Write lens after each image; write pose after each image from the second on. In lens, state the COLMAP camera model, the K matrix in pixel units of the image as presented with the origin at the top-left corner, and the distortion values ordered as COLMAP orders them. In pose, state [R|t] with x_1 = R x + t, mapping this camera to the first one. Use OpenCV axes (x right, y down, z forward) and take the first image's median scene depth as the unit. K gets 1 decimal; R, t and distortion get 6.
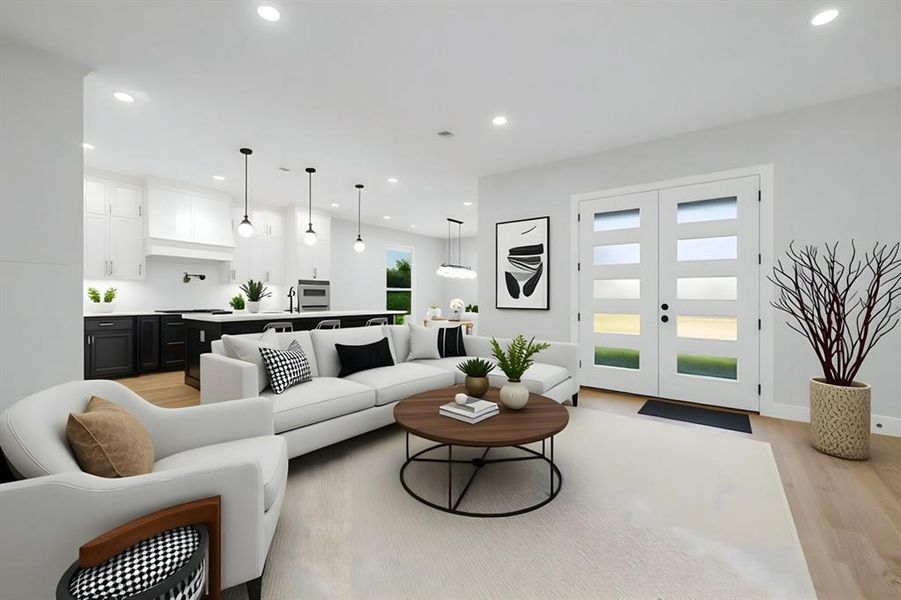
lens RADIAL K [[358.8, 0, 461.3], [0, 358.8, 294.8], [0, 0, 1]] dist [-0.003195, -0.000305]
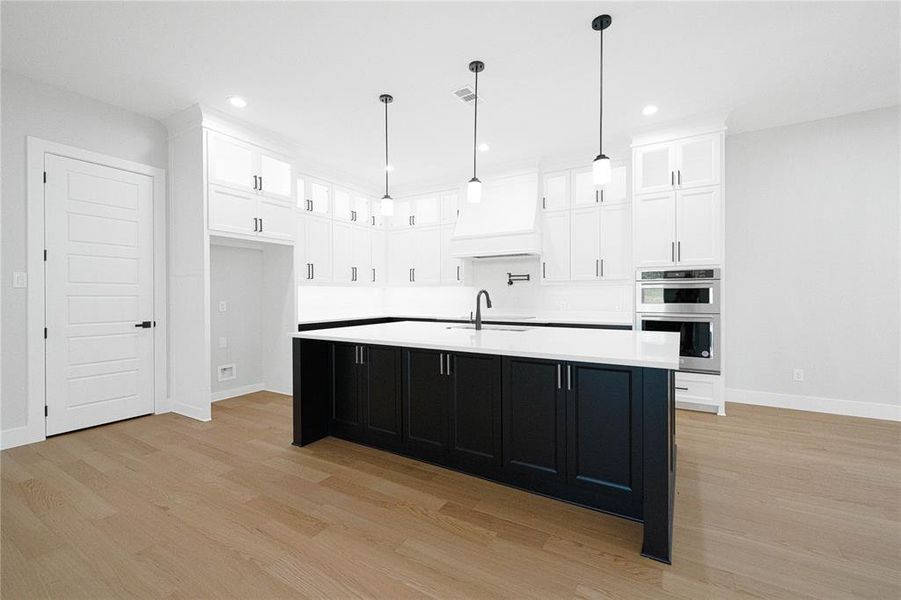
lens RADIAL K [[374.4, 0, 454.3], [0, 374.4, 297.8], [0, 0, 1]] dist [-0.003739, -0.000604]
pose [[0.072474, 0.002879, -0.997366, 0.094284], [-0.000398, 0.999996, 0.002858, -0.002870], [0.997370, 0.000189, 0.072475, 0.659187]]
